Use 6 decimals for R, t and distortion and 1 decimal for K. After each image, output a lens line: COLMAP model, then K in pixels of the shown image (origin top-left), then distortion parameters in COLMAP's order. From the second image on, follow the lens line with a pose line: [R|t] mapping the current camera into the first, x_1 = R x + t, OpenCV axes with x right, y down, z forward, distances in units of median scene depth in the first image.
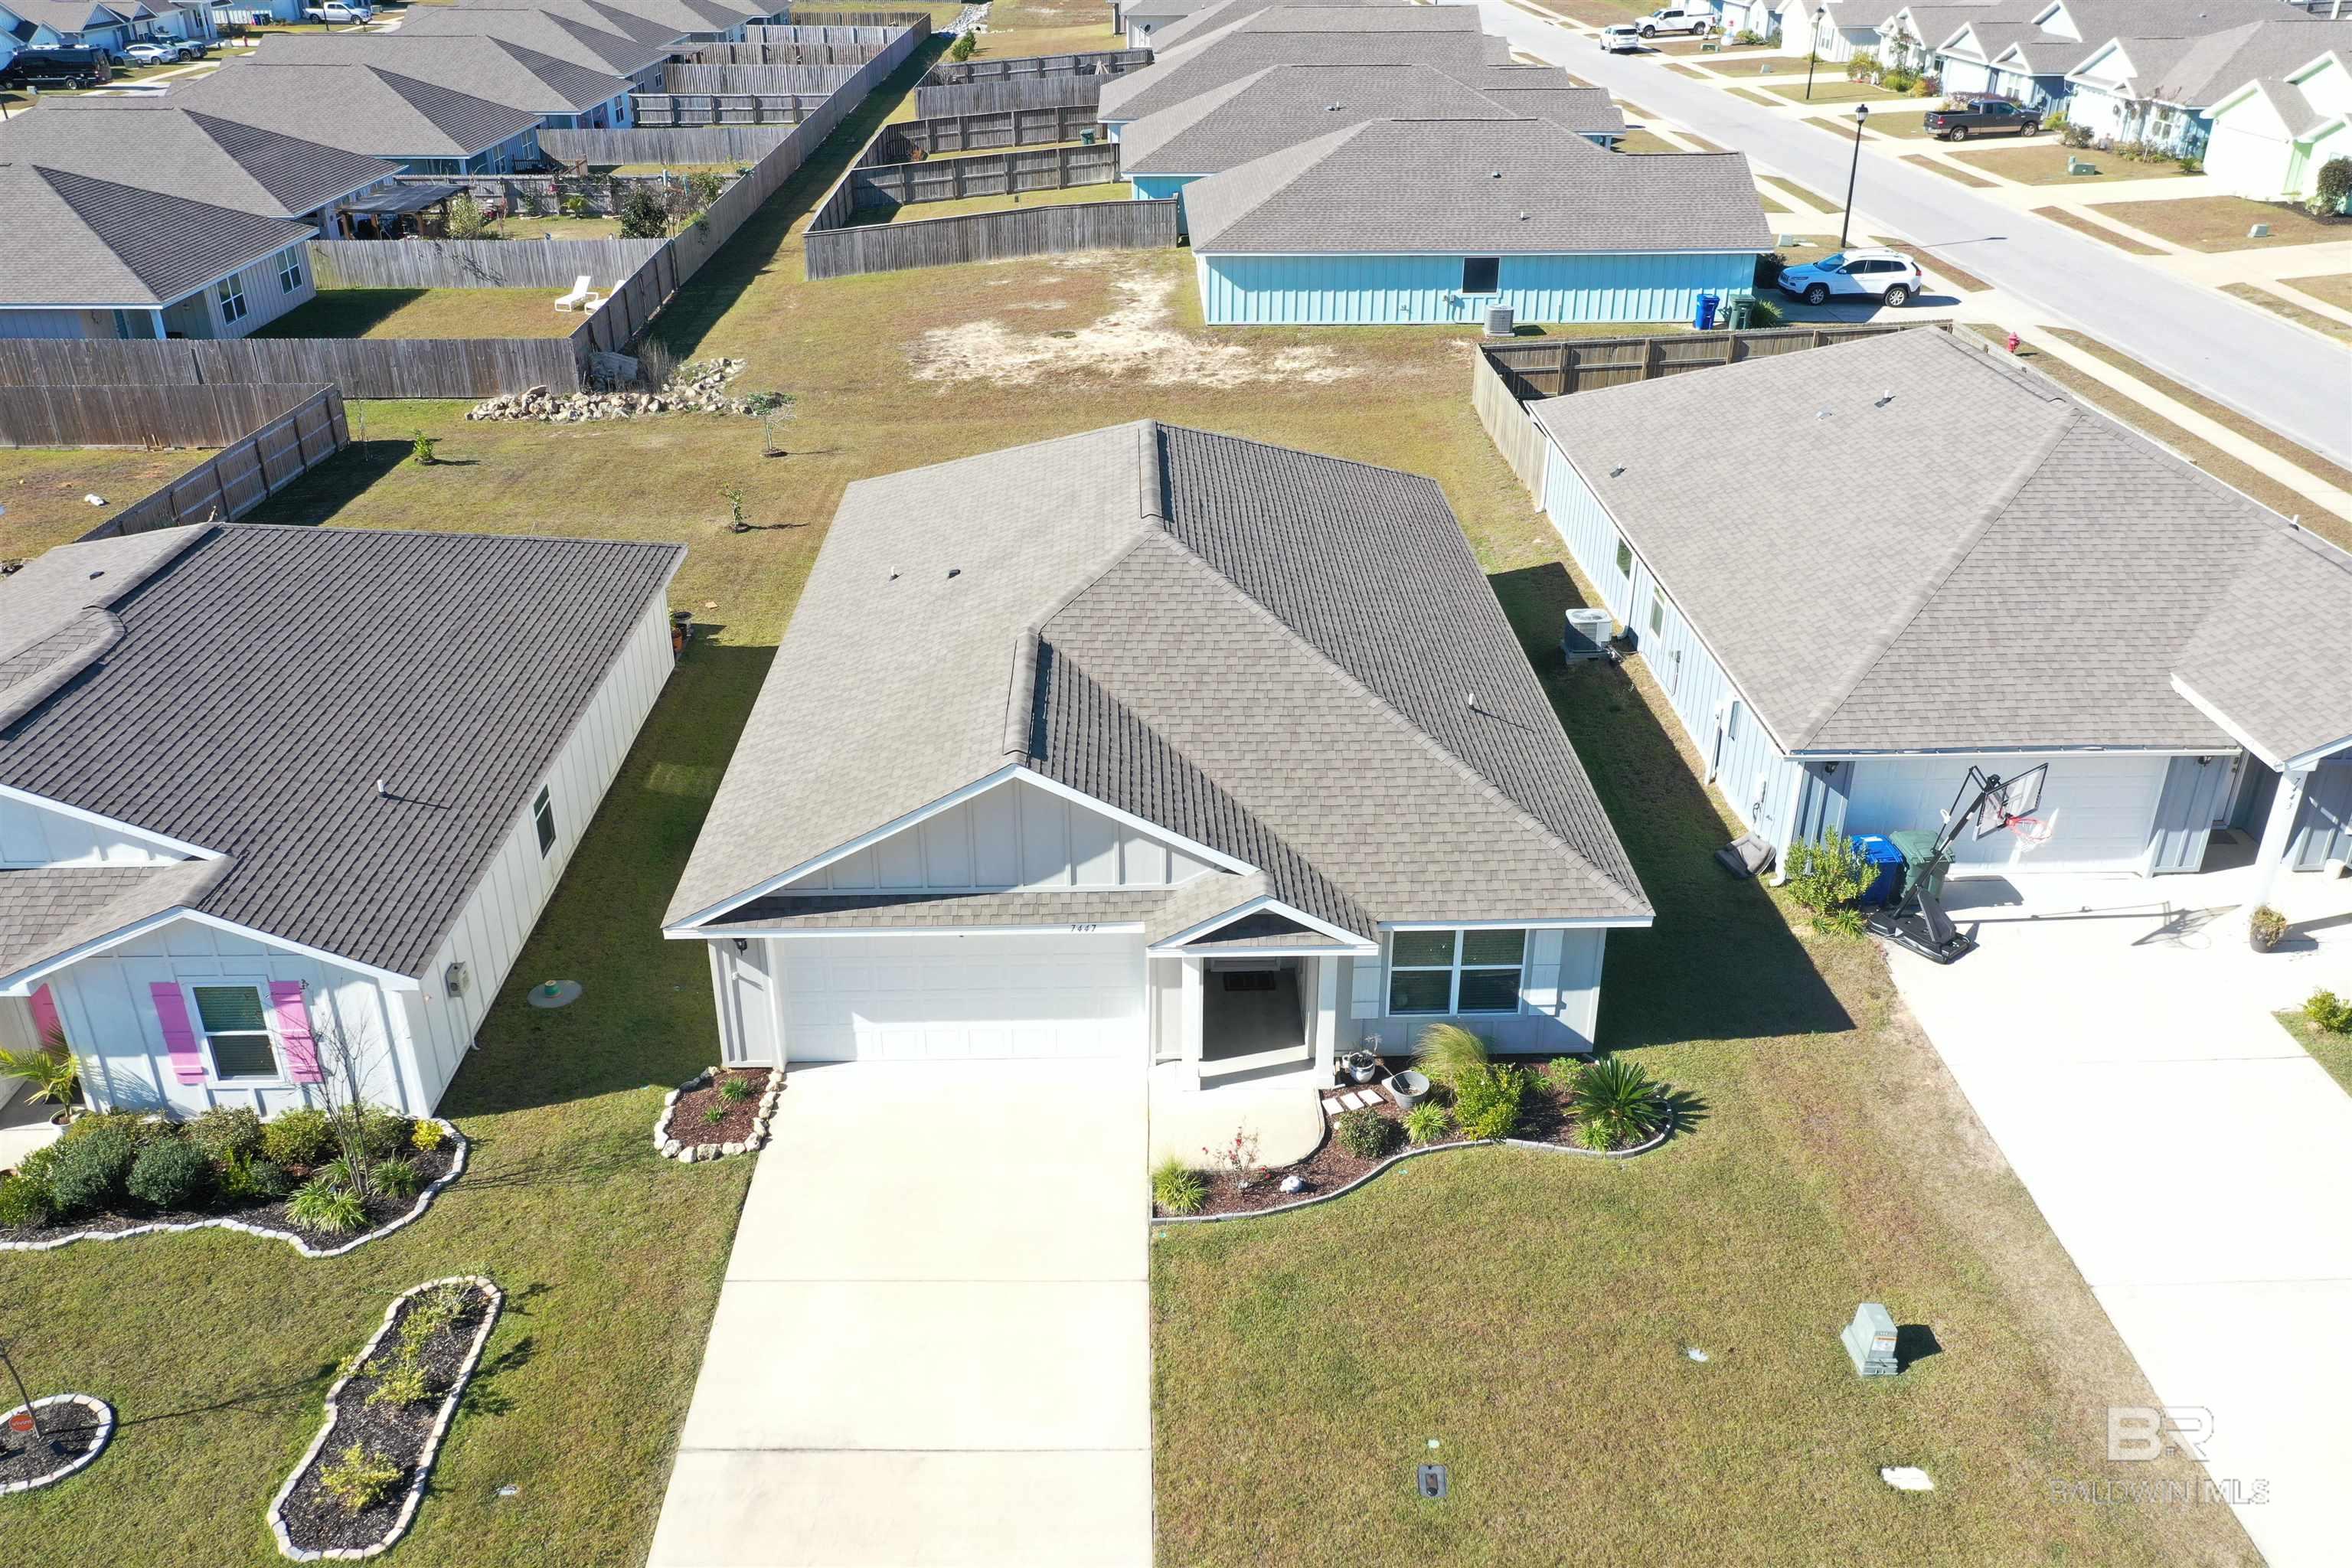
lens RADIAL K [[1862.9, 0, 1176.0], [0, 1862.9, 784.0], [0, 0, 1]] dist [0.015957, -0.001228]
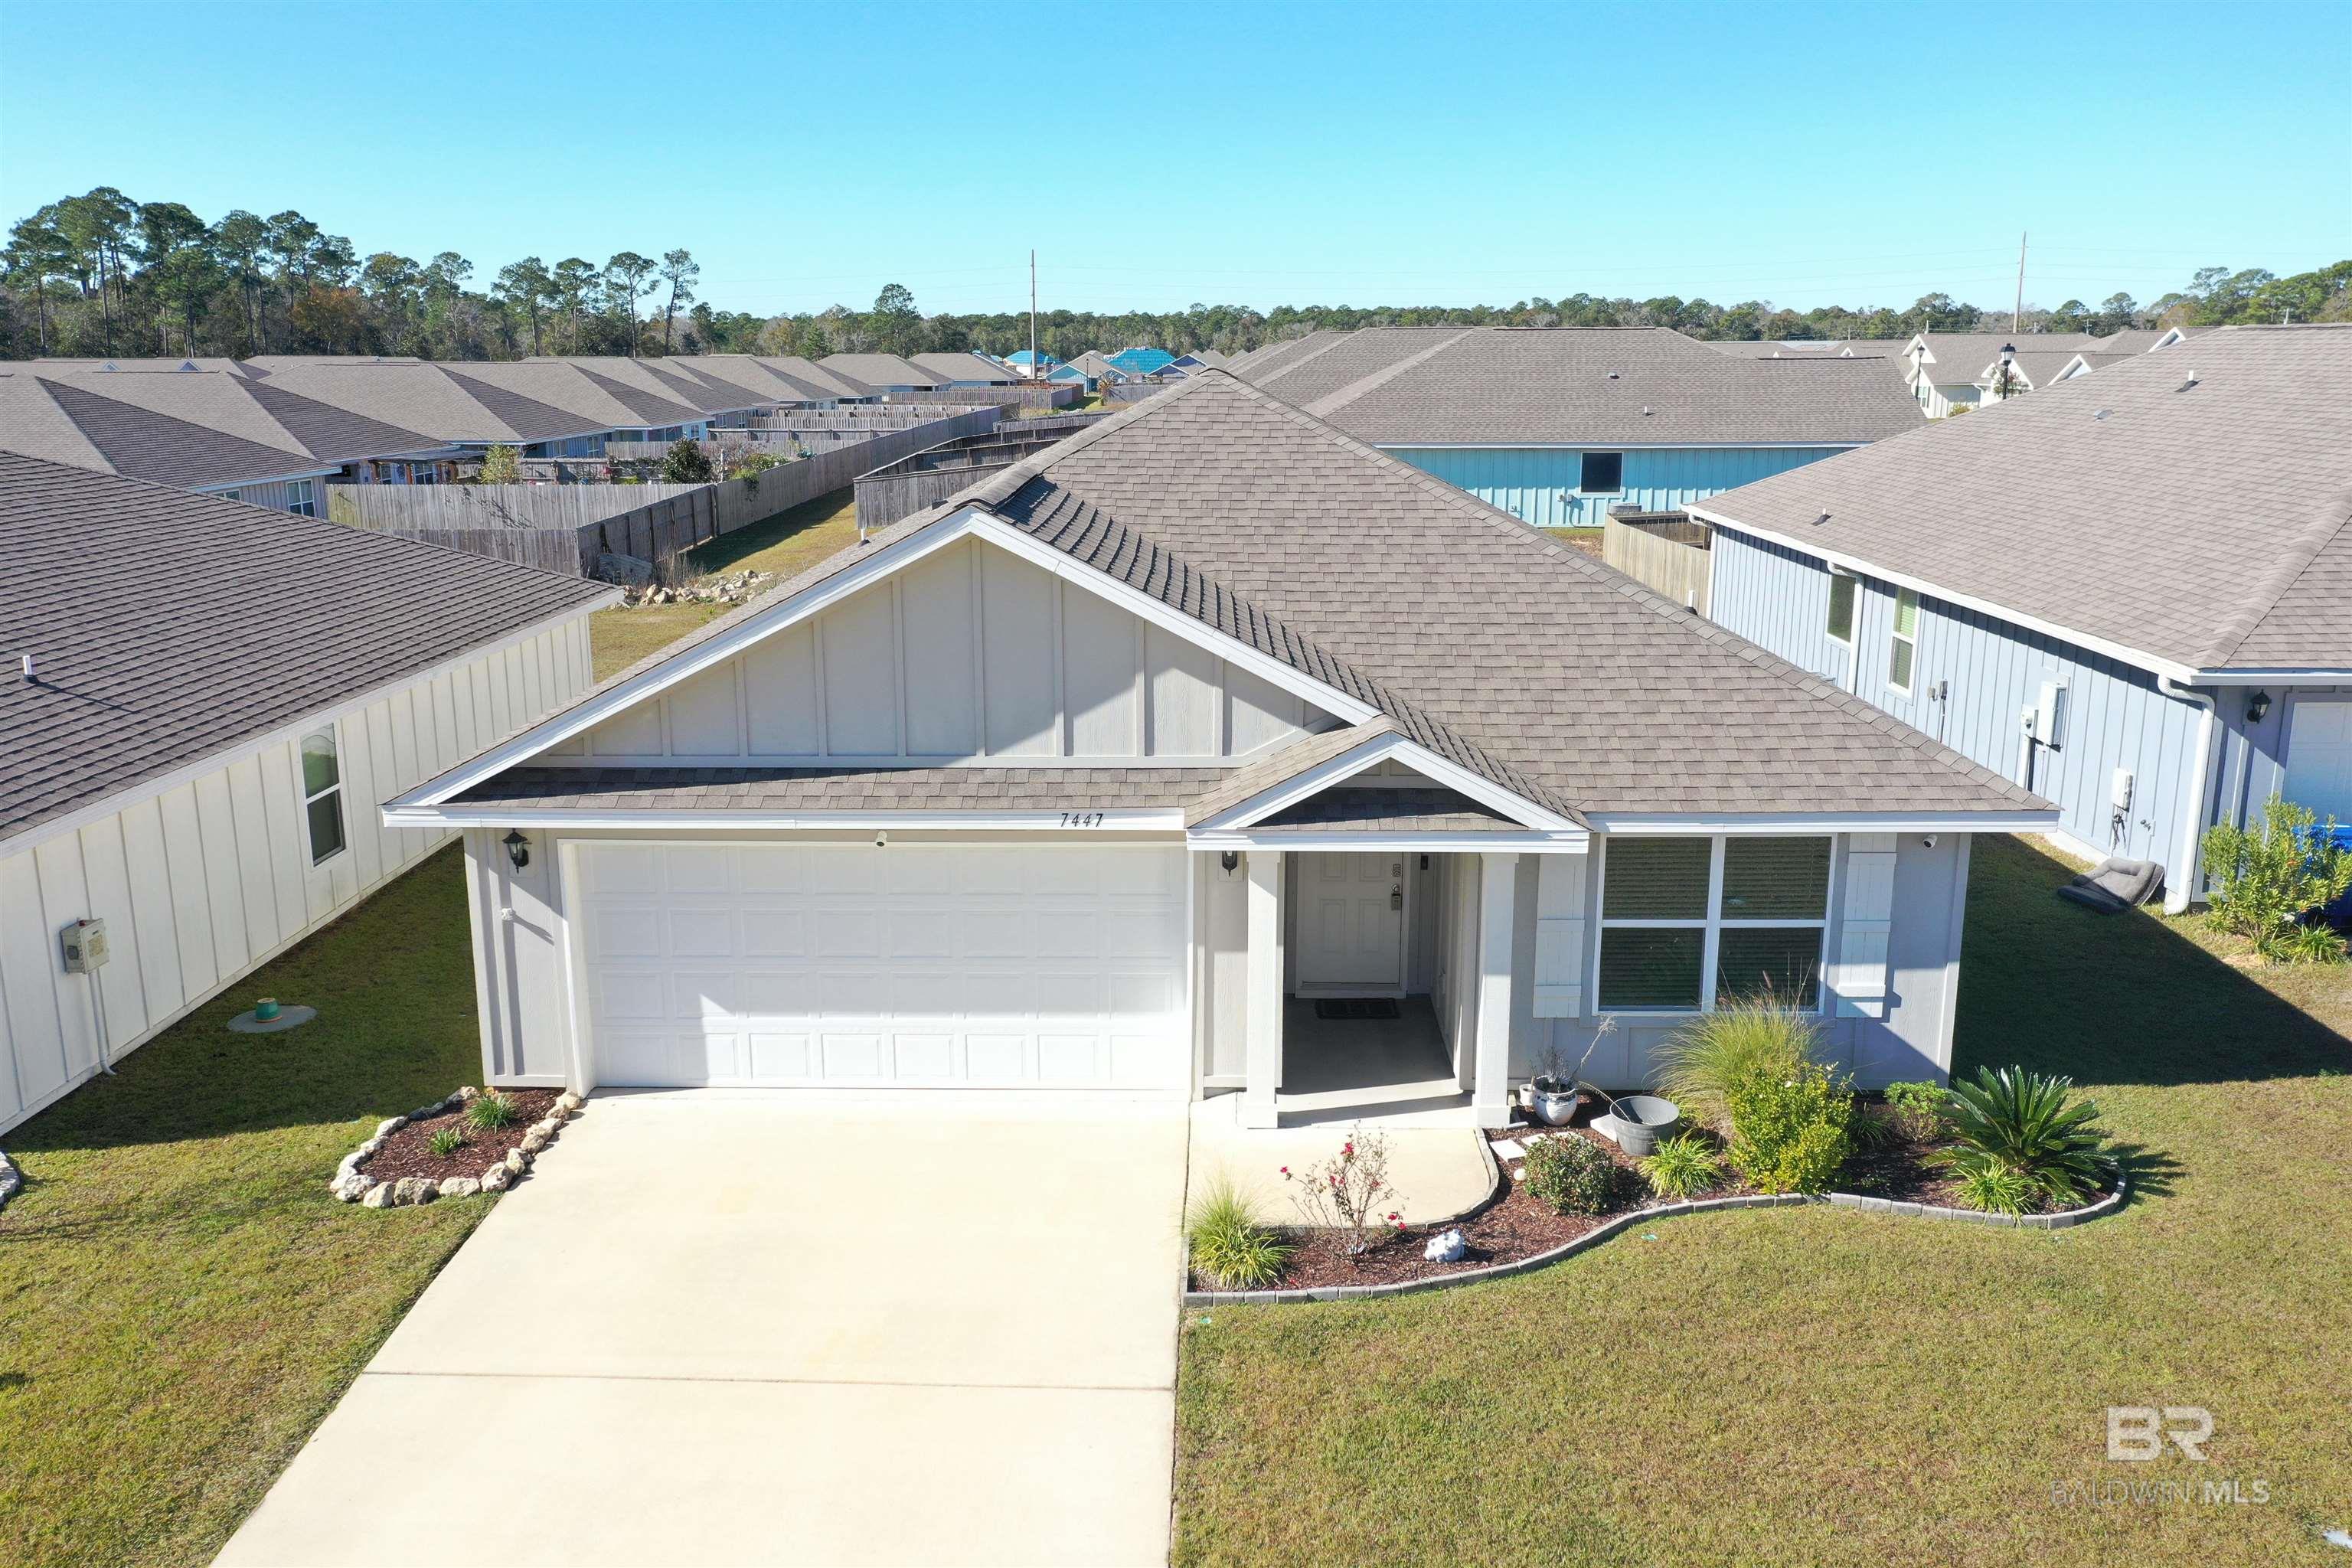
lens RADIAL K [[1862.9, 0, 1176.0], [0, 1862.9, 784.0], [0, 0, 1]] dist [0.015957, -0.001228]
pose [[0.998990, 0.007835, -0.044244, 0.006209], [-0.018126, 0.971274, -0.237271, 0.201533], [0.041114, 0.237833, 0.970435, 0.412502]]
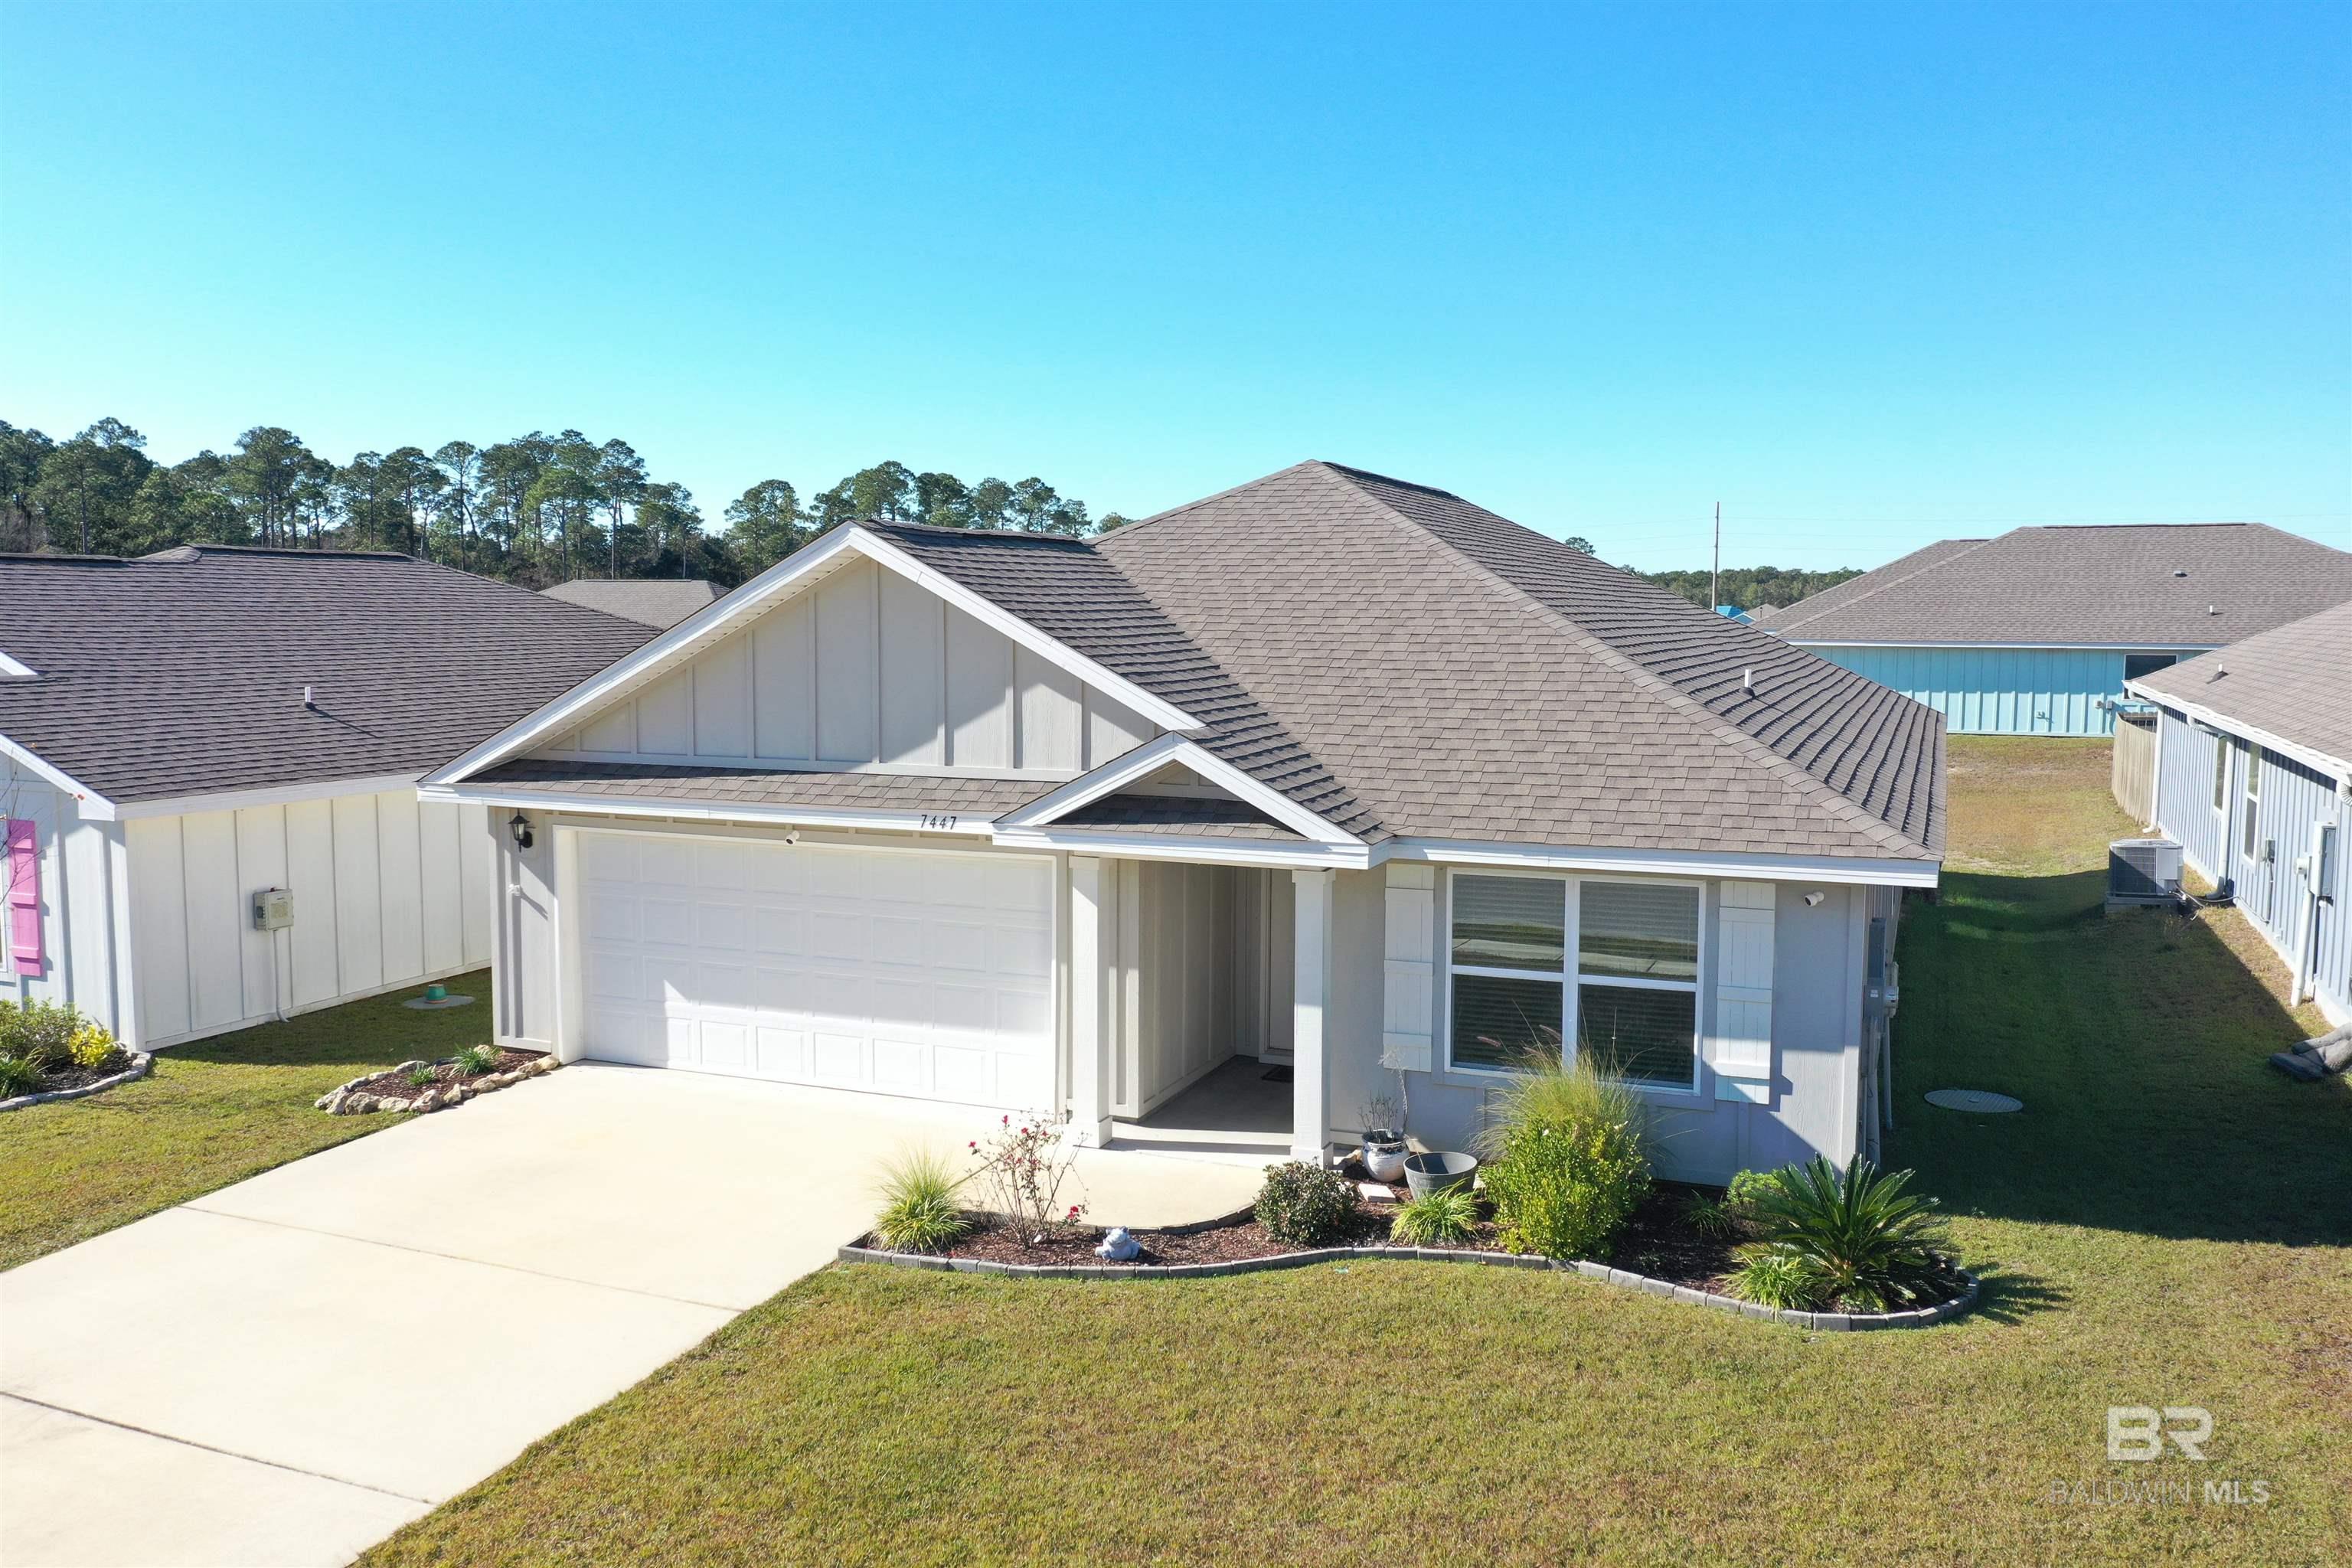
lens RADIAL K [[1862.9, 0, 1176.0], [0, 1862.9, 784.0], [0, 0, 1]] dist [0.015957, -0.001228]
pose [[0.913222, 0.041179, -0.405376, 0.265570], [-0.187596, 0.925658, -0.328581, 0.247850], [0.361709, 0.376114, 0.853056, 0.484267]]
